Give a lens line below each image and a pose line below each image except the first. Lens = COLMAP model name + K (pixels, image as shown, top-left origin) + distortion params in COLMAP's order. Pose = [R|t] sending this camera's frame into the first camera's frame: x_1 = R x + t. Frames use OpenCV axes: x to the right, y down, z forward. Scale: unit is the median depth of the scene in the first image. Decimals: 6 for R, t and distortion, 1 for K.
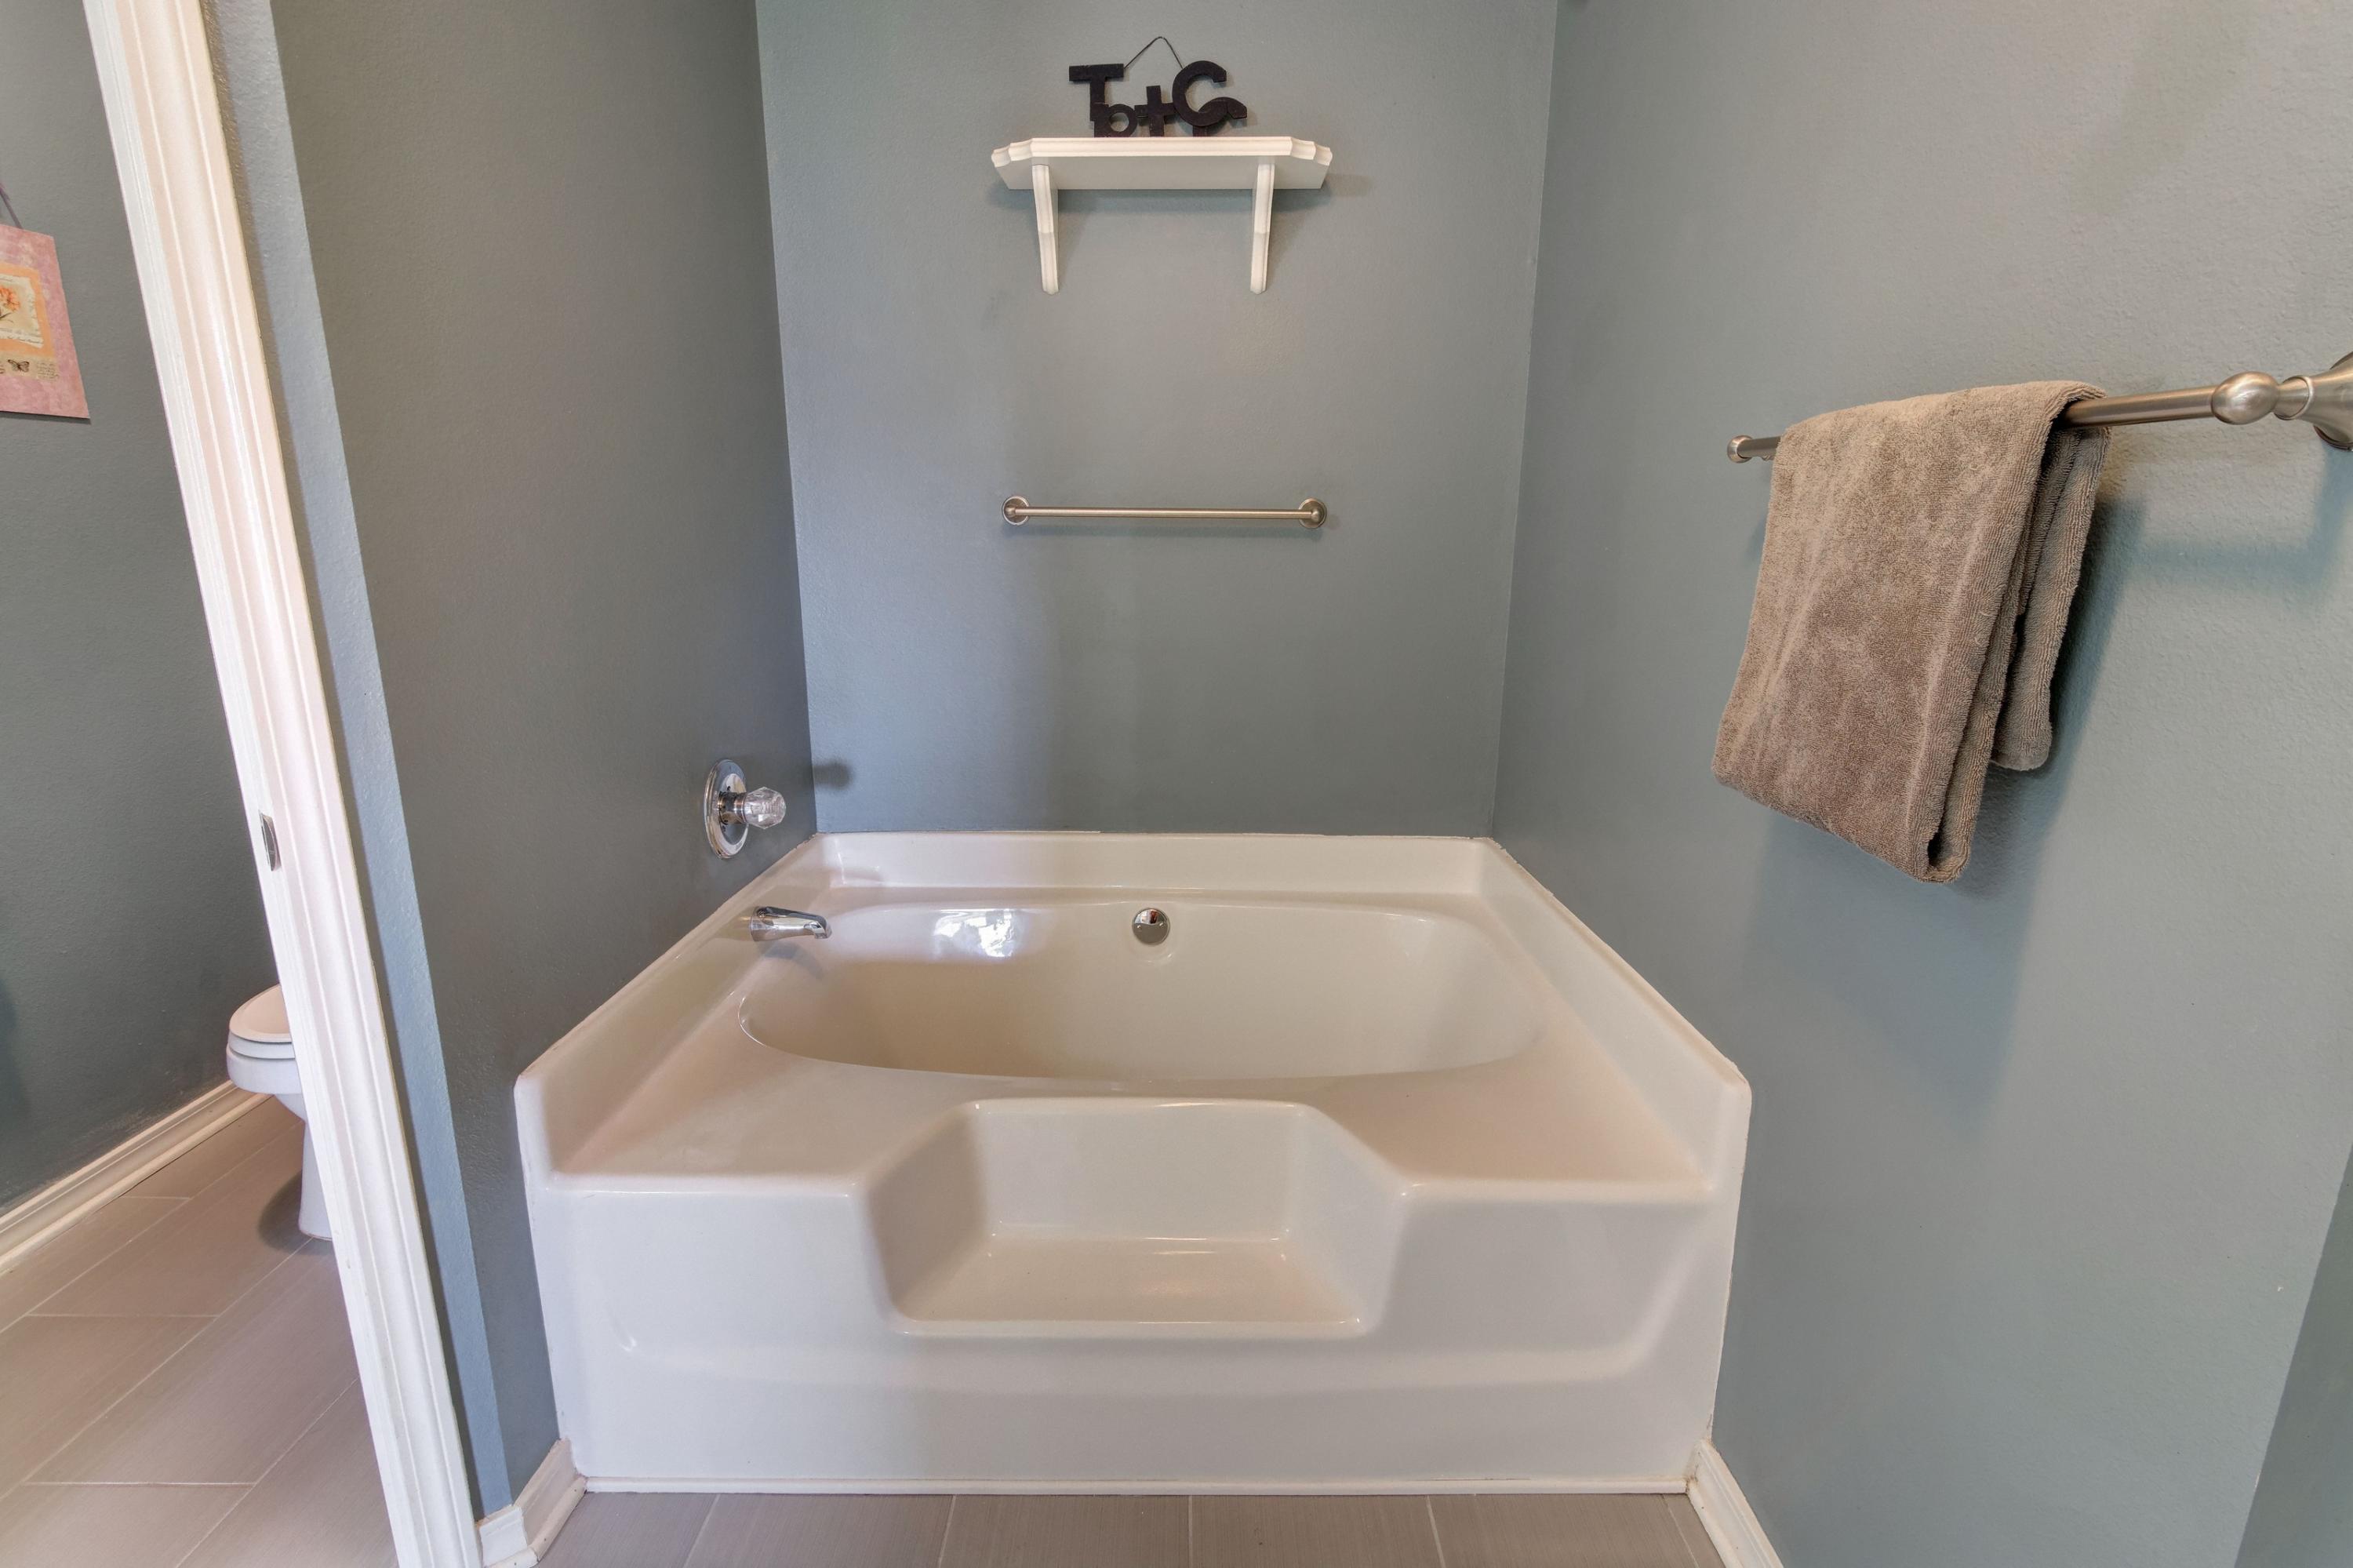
lens RADIAL K [[1126.4, 0, 1176.5], [0, 1126.4, 784.0], [0, 0, 1]] dist [-0.000677, -0.000041]
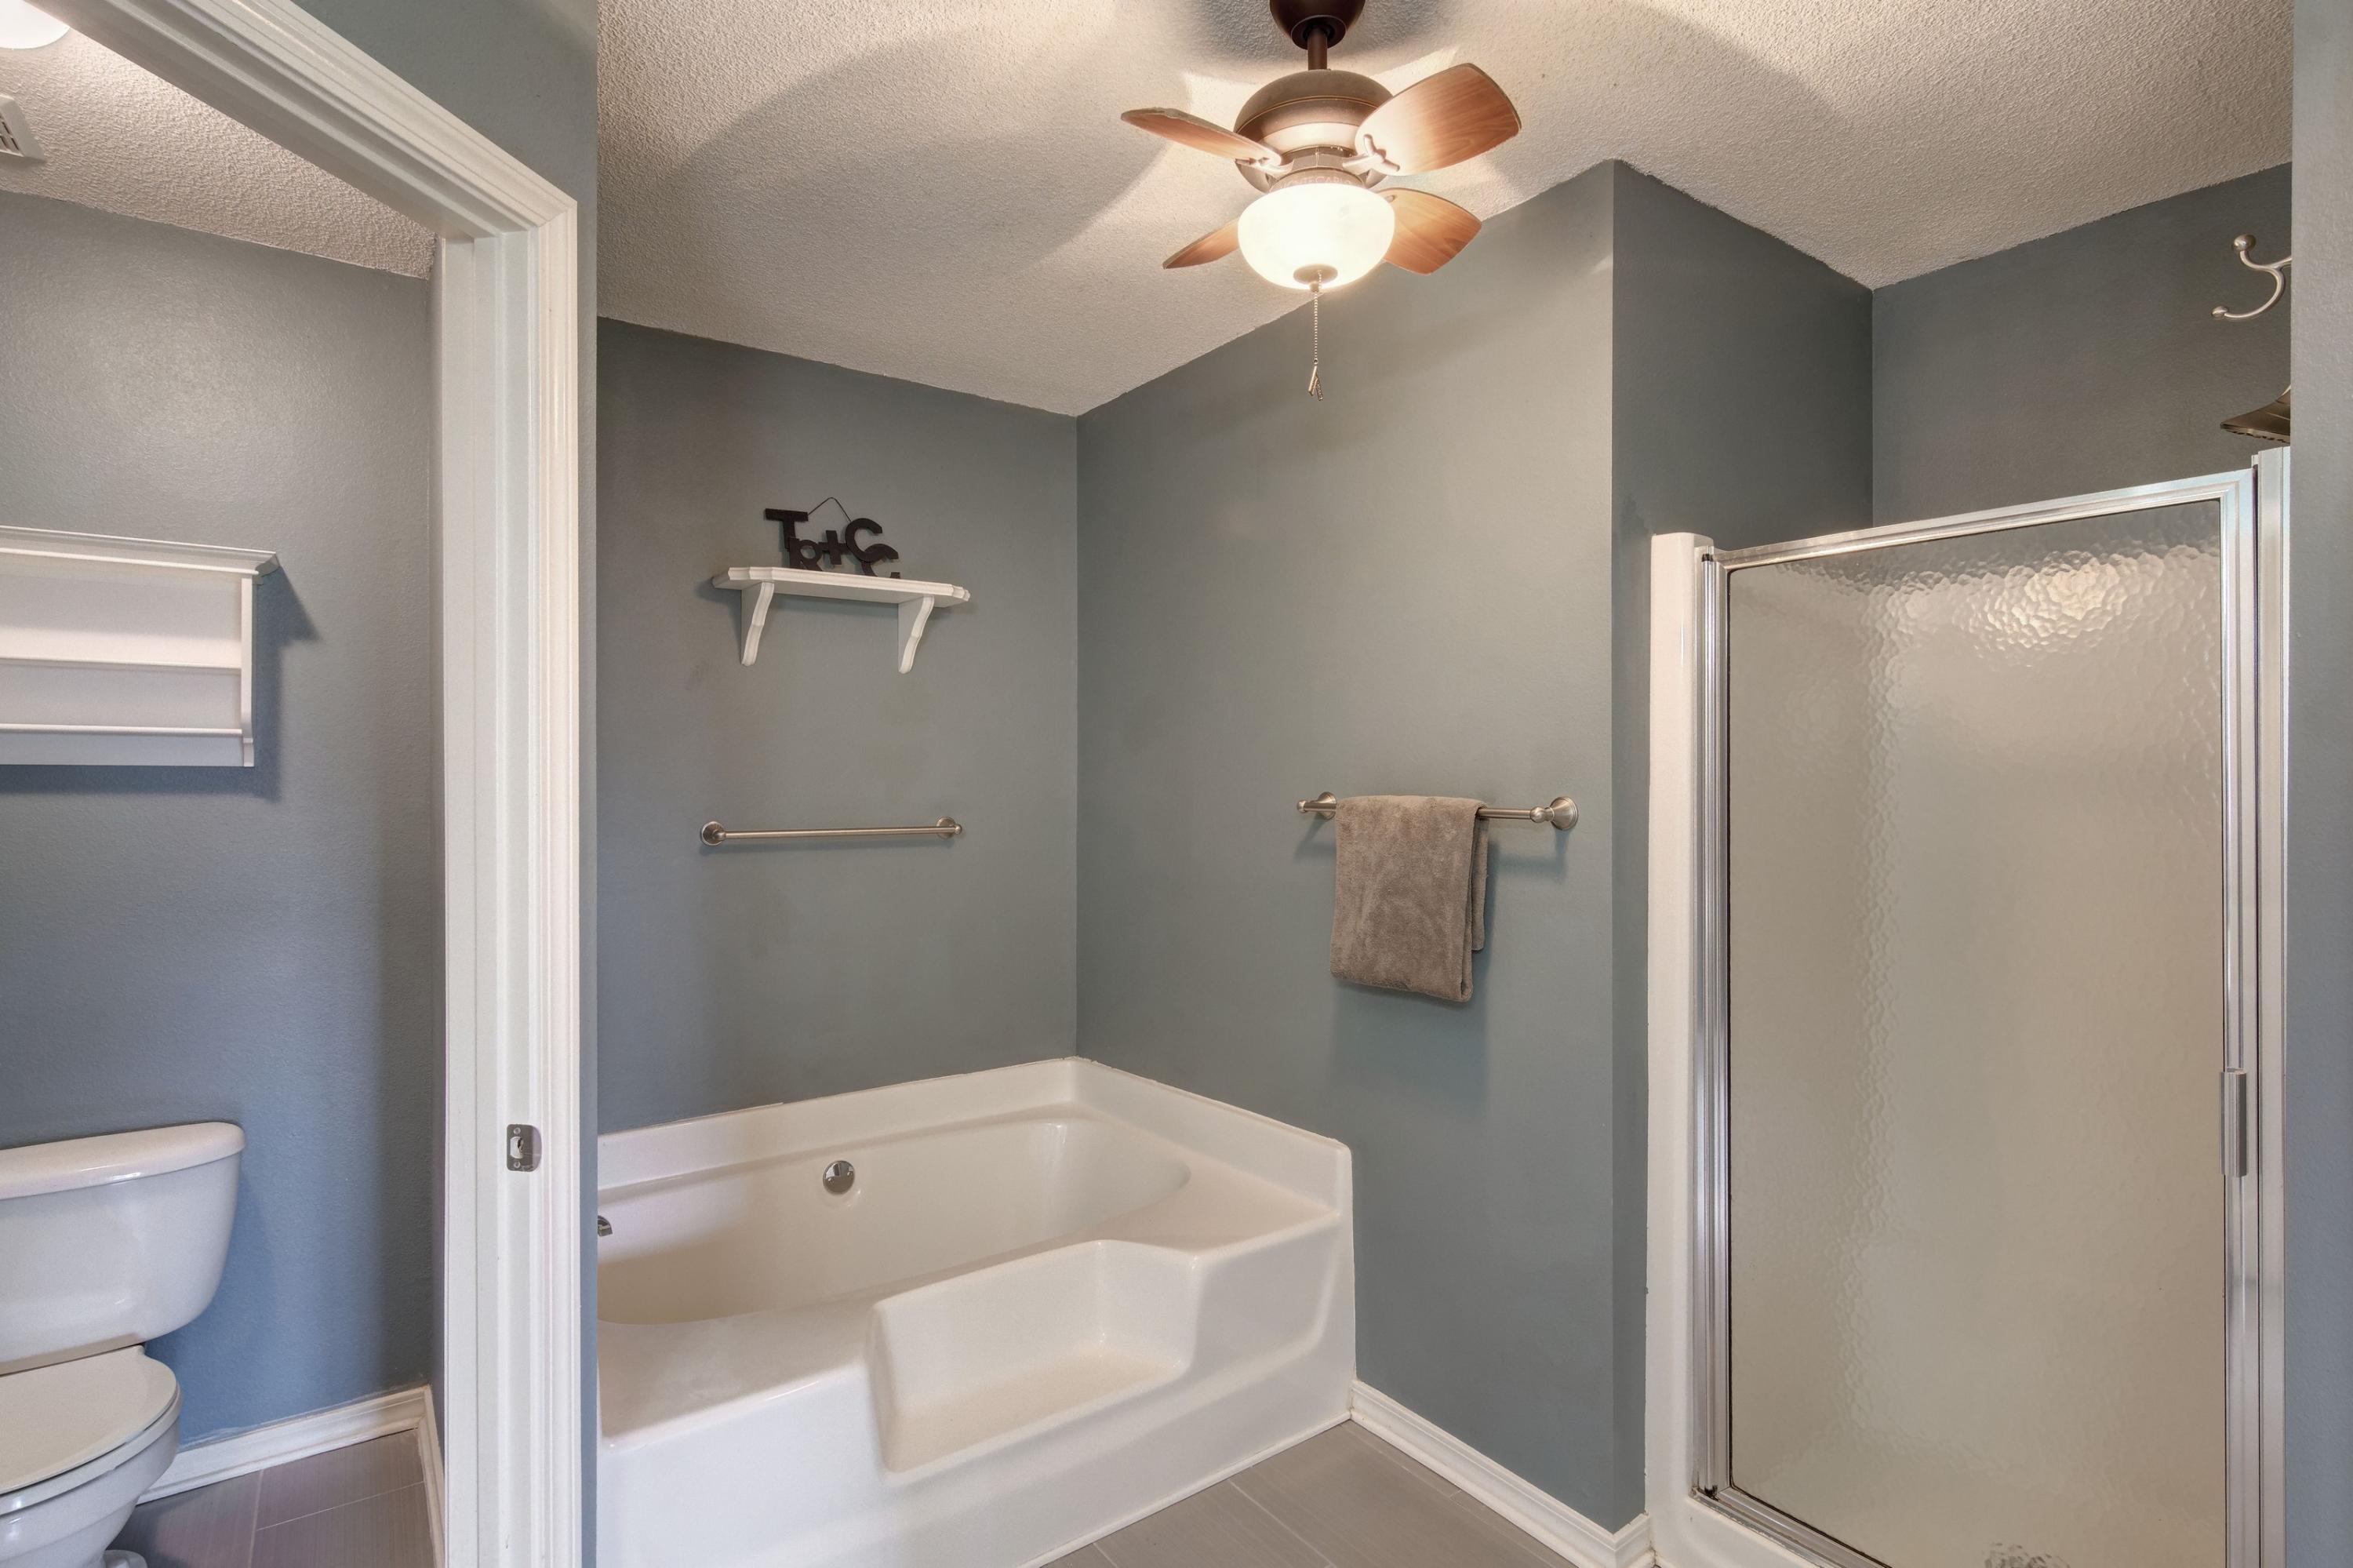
lens RADIAL K [[1152.7, 0, 1176.5], [0, 1152.7, 784.0], [0, 0, 1]] dist [0.013845, -0.000233]
pose [[0.805440, -0.008991, 0.592609, -0.759658], [0.145251, 0.972387, -0.182664, 0.000040], [-0.574603, 0.233202, 0.784505, -0.404848]]
